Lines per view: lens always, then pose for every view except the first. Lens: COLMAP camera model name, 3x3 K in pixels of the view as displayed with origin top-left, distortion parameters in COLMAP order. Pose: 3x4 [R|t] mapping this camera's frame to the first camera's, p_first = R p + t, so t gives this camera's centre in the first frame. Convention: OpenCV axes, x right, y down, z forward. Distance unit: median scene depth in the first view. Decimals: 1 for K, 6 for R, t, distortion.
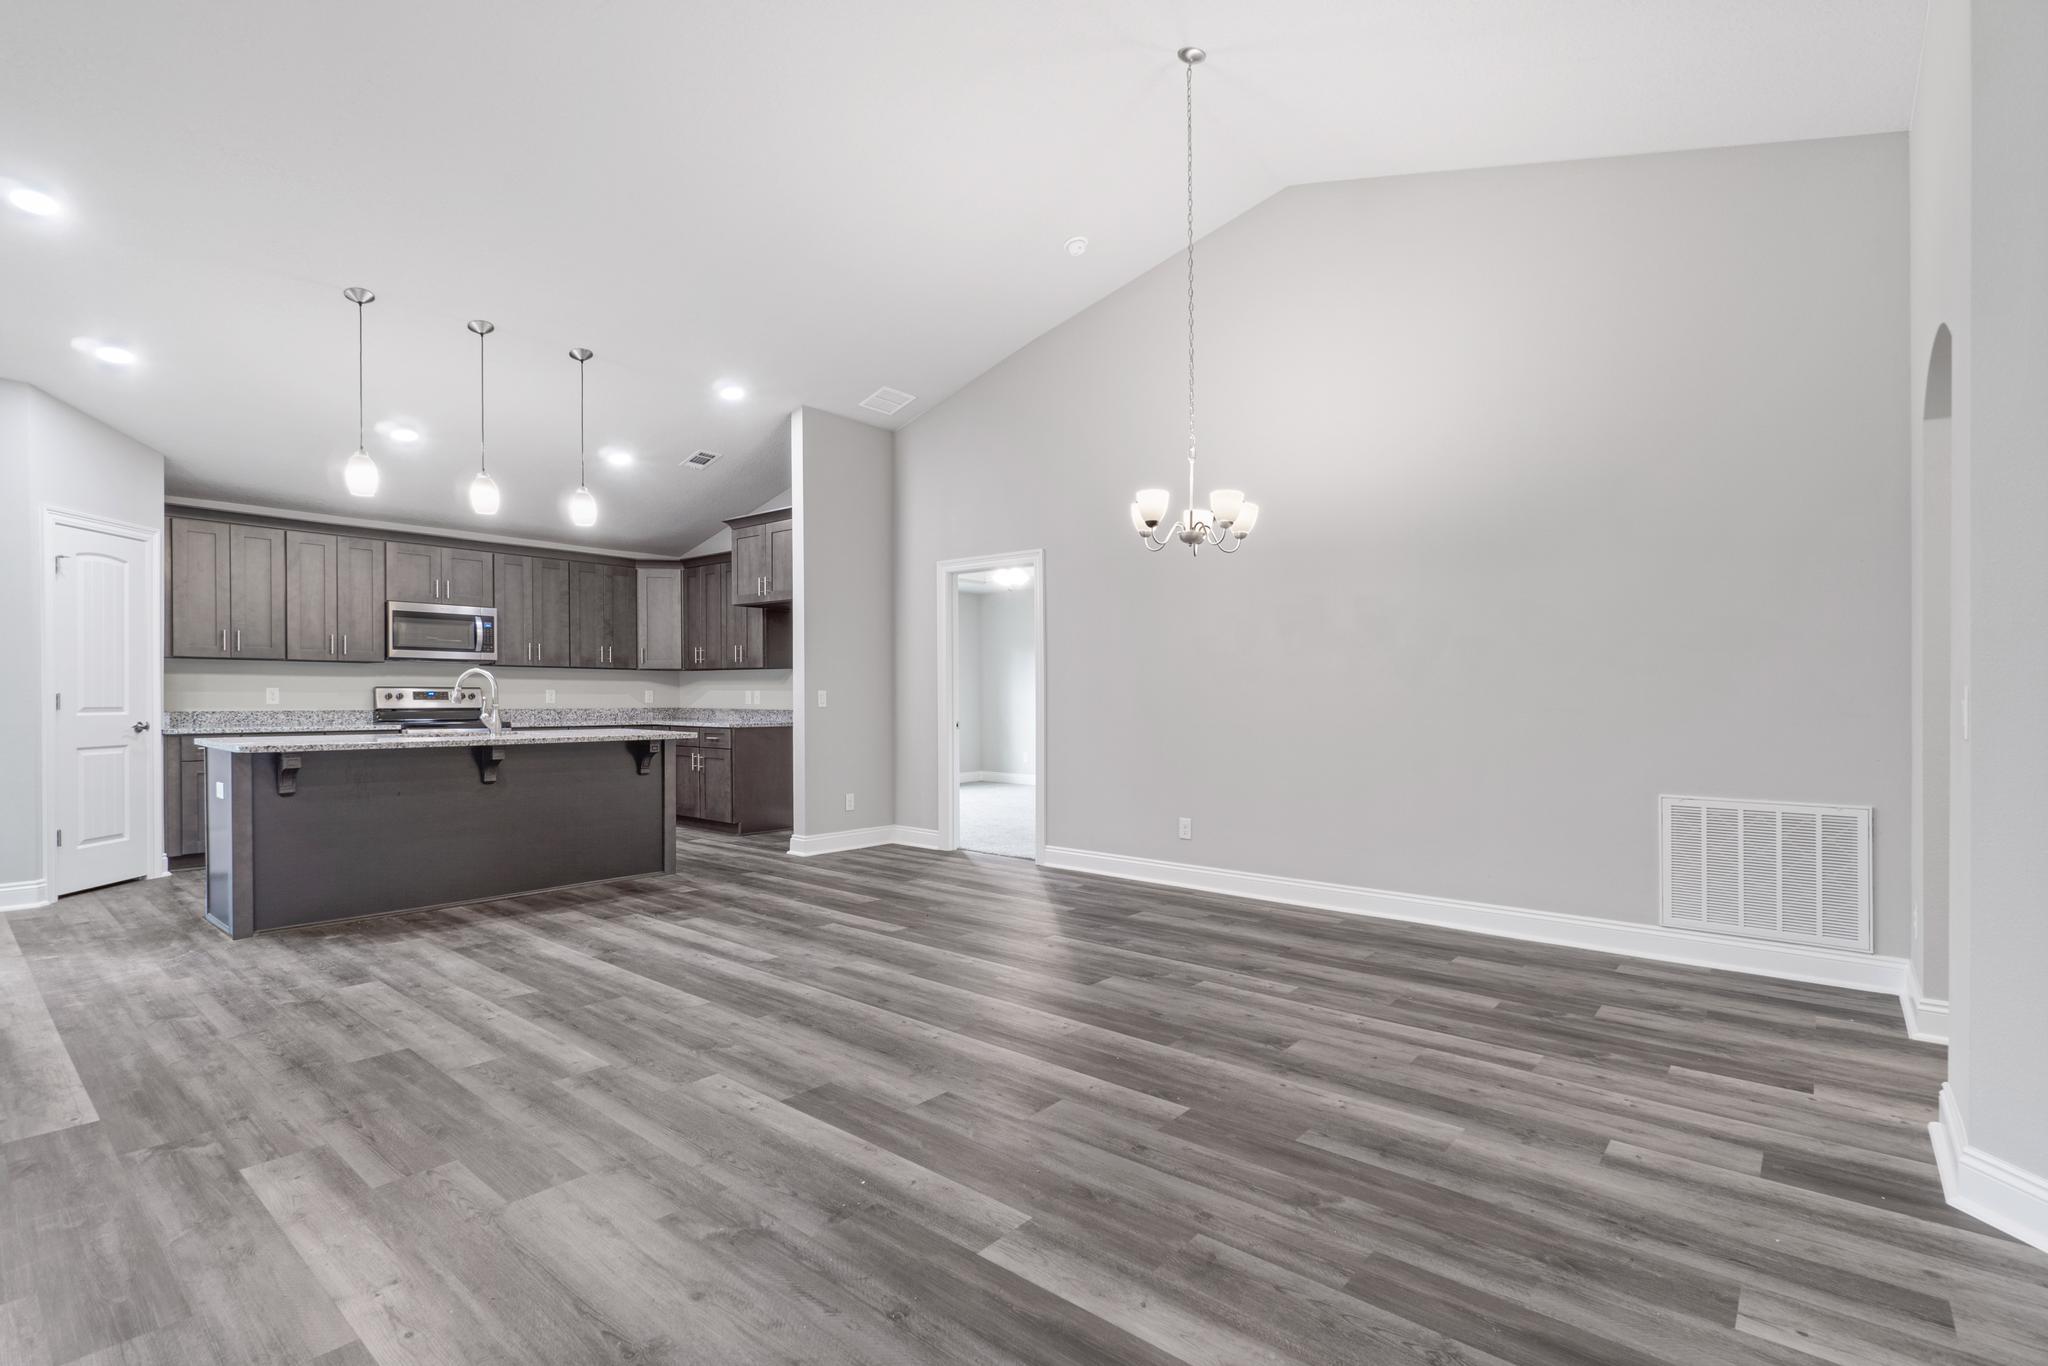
lens RADIAL K [[957.1, 0, 1008.0], [0, 957.1, 697.0], [0, 0, 1]] dist [-0.008089, 0.000523]
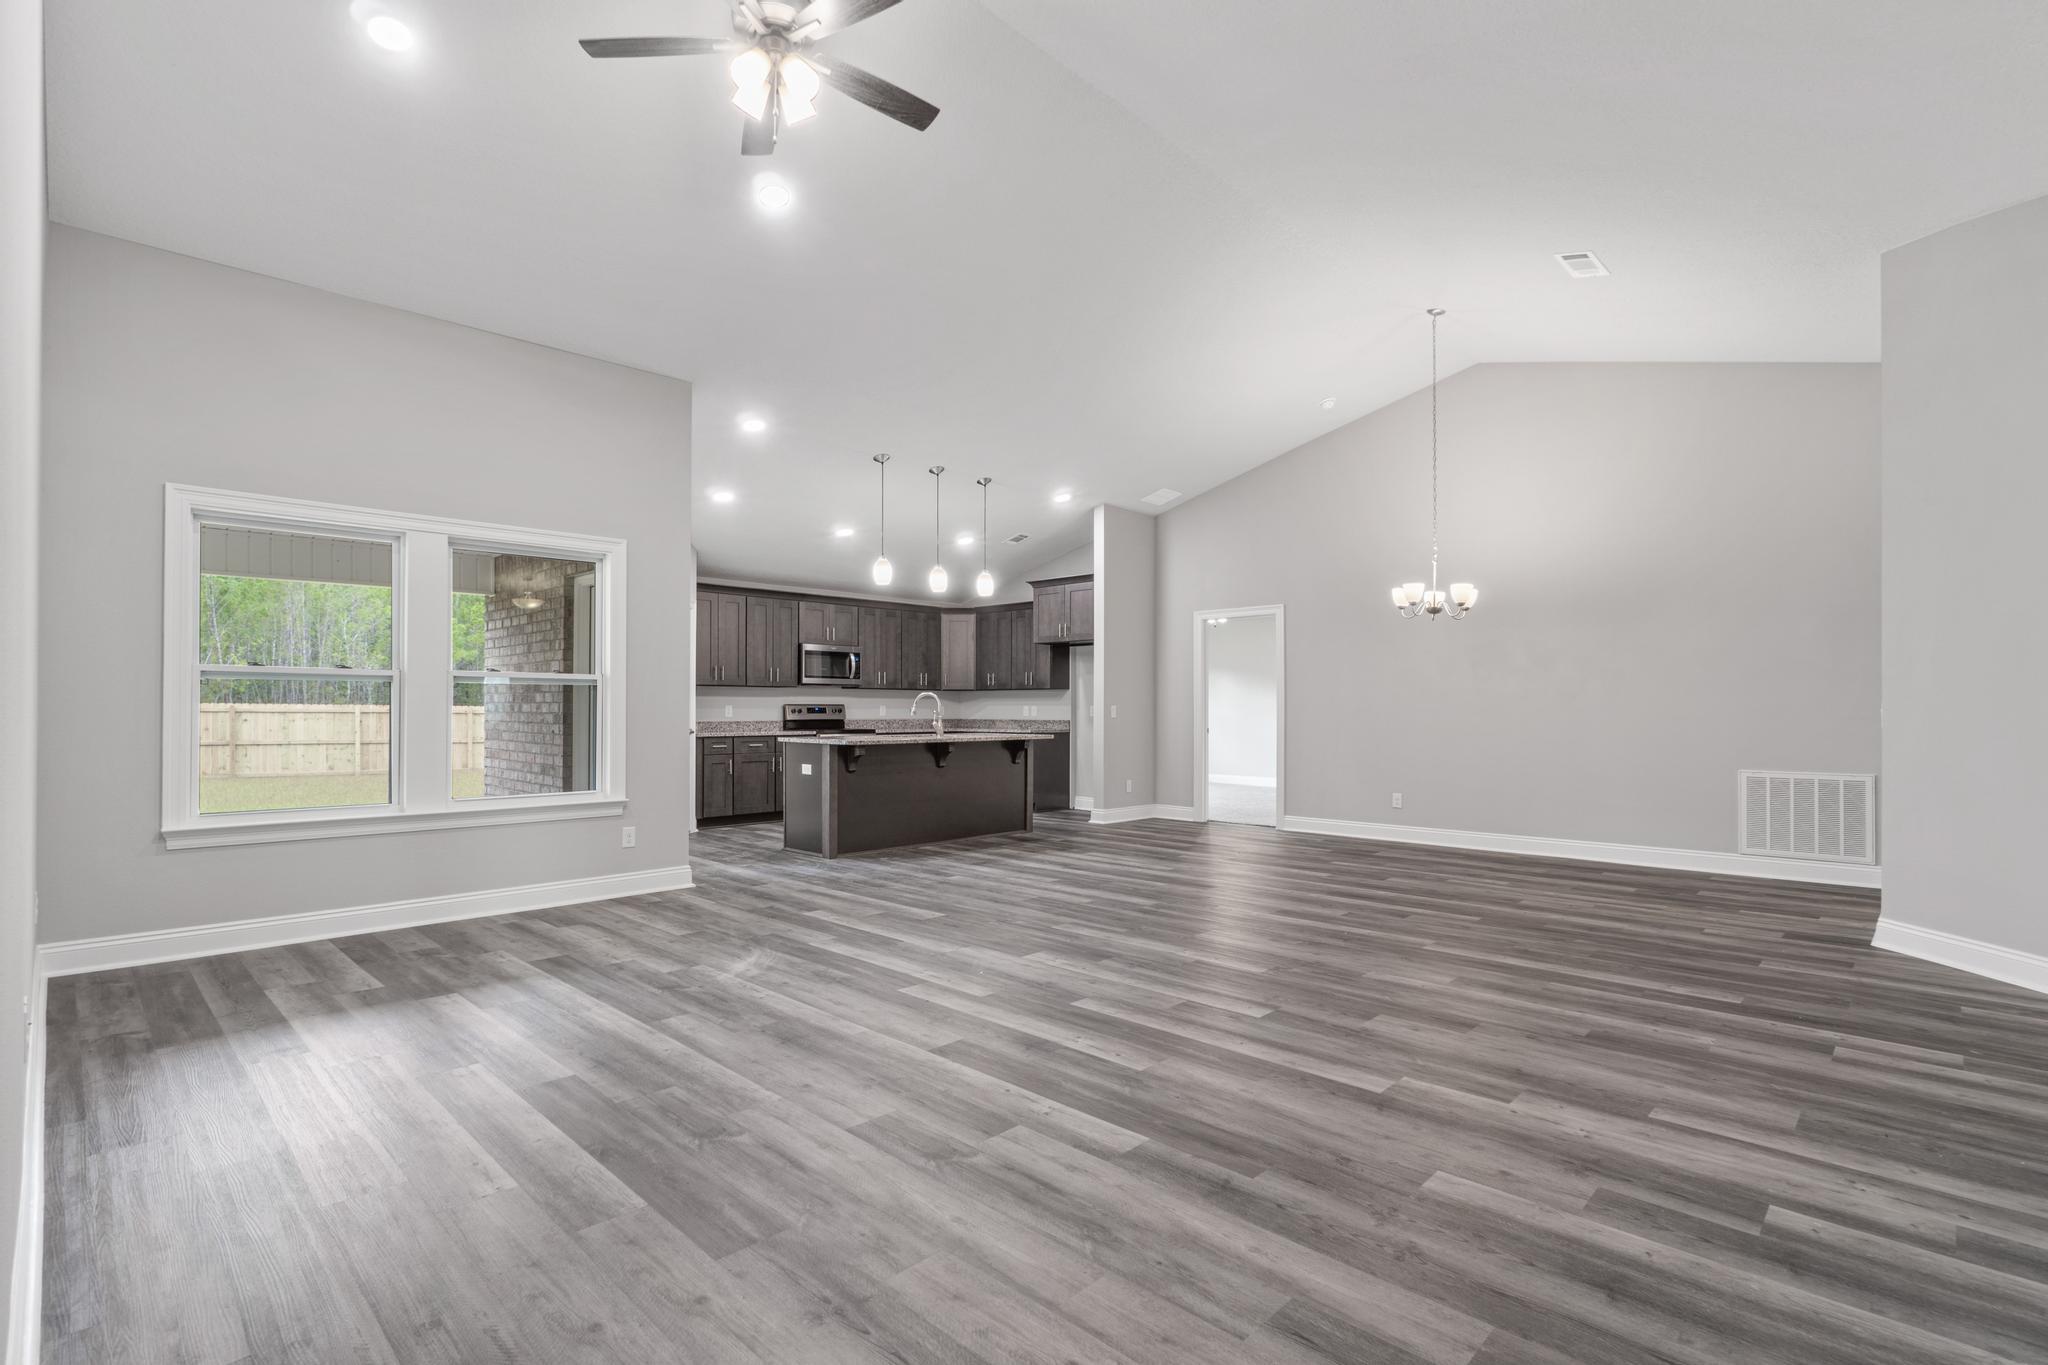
lens RADIAL K [[948.0, 0, 1015.7], [0, 948.0, 713.5], [0, 0, 1]] dist [-0.003696, -0.000145]
pose [[0.997575, -0.003376, -0.069523, -0.302952], [0.003628, 0.999987, 0.003496, -0.000728], [0.069510, -0.003740, 0.997574, -0.486427]]
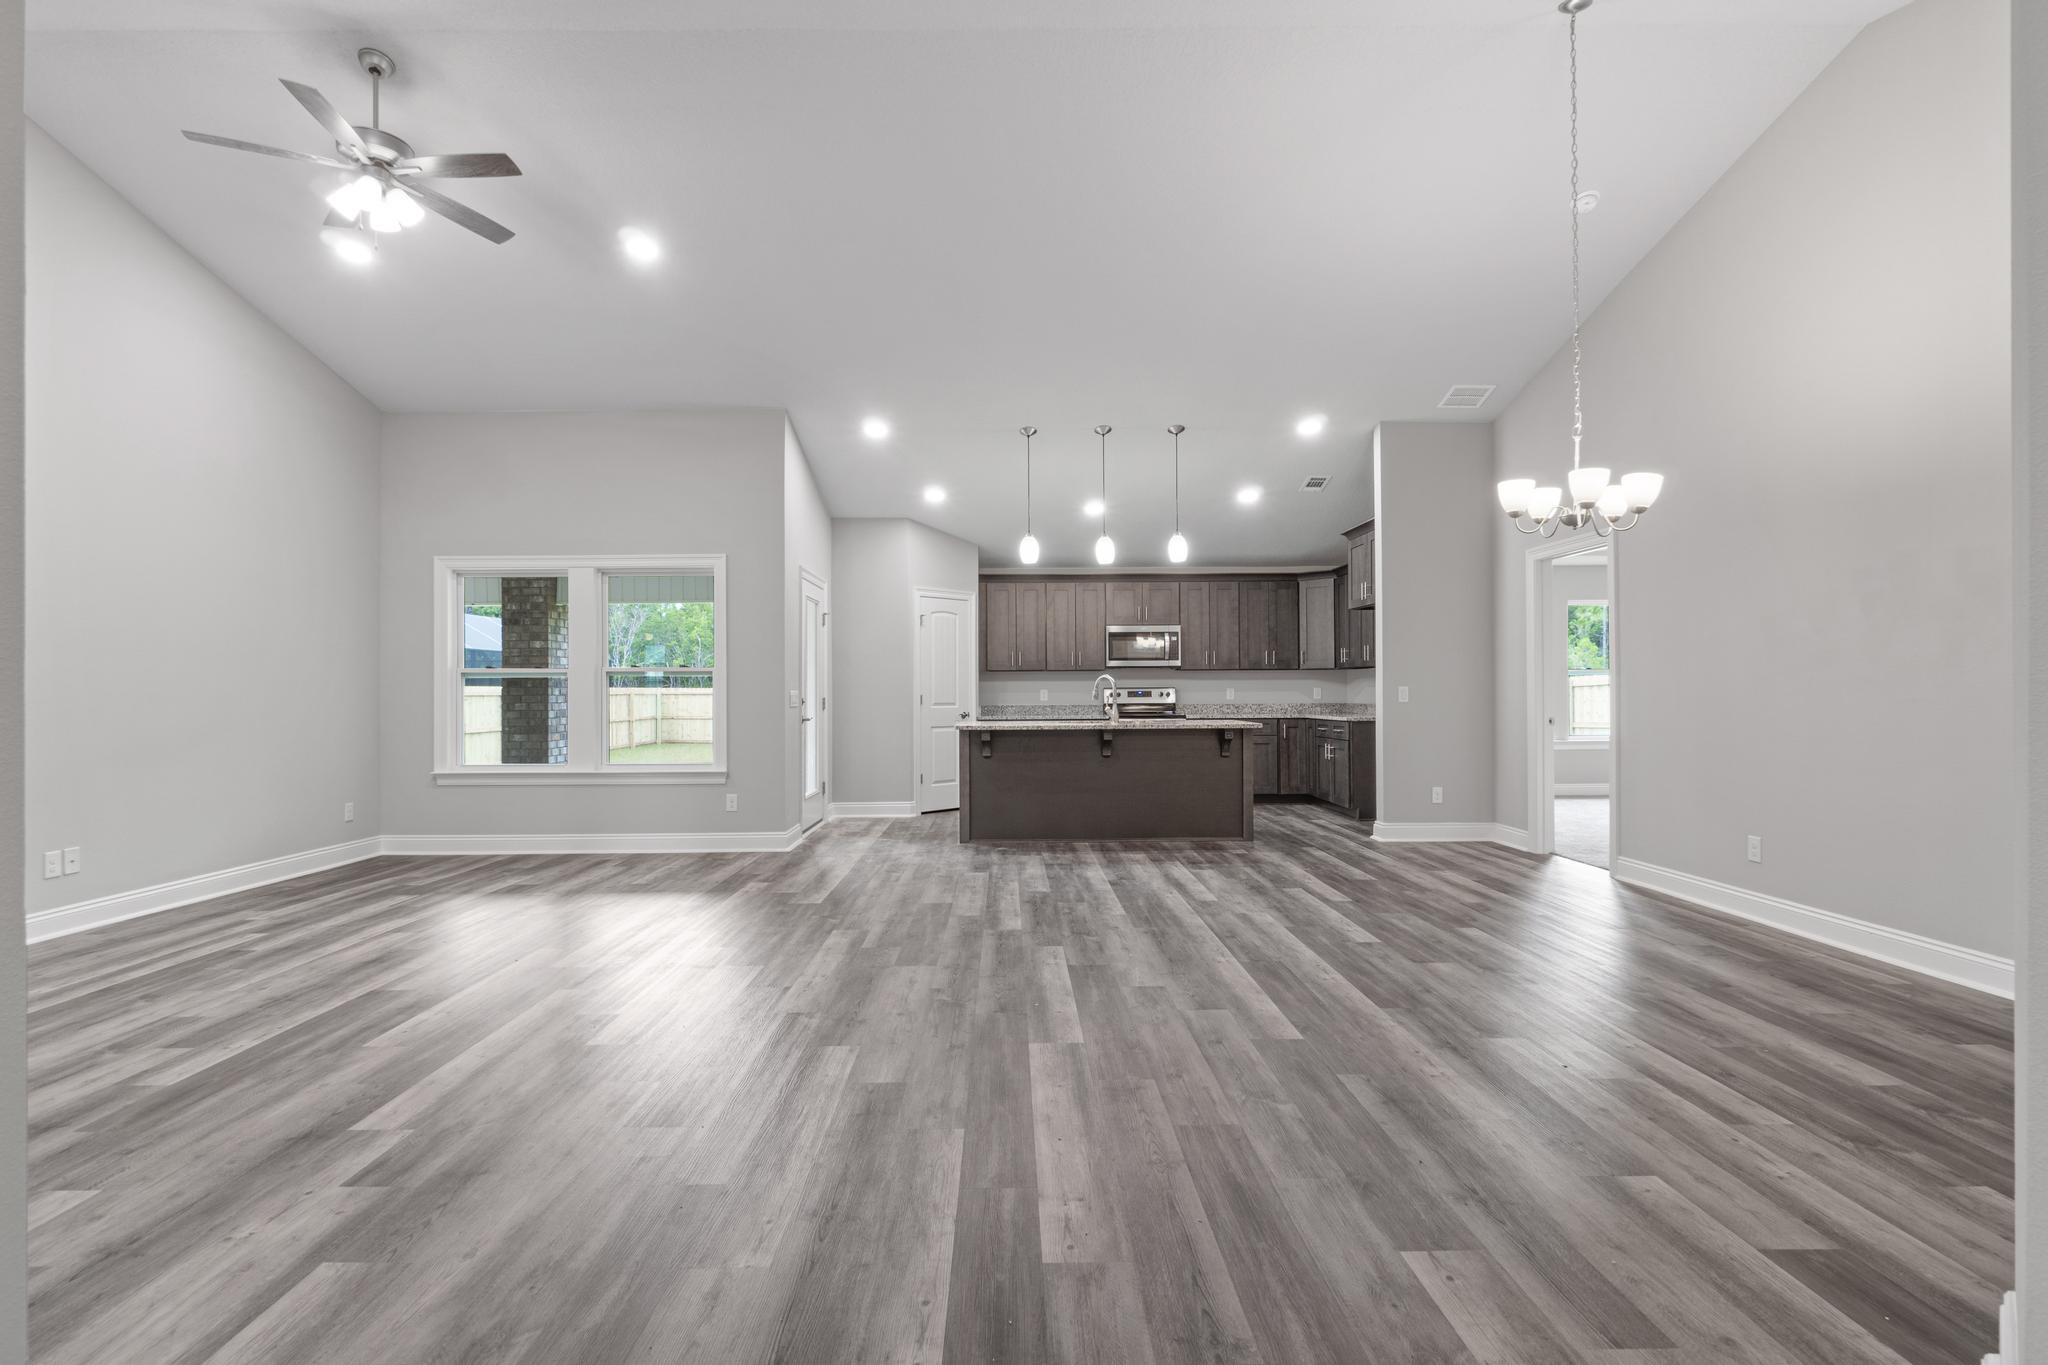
lens RADIAL K [[974.3, 0, 1018.8], [0, 974.3, 689.8], [0, 0, 1]] dist [-0.004369, 0.000403]
pose [[0.658630, -0.010753, -0.752390, 0.418879], [0.007860, 0.999942, -0.007410, 0.001800], [0.752426, -0.001034, 0.658676, -0.029308]]
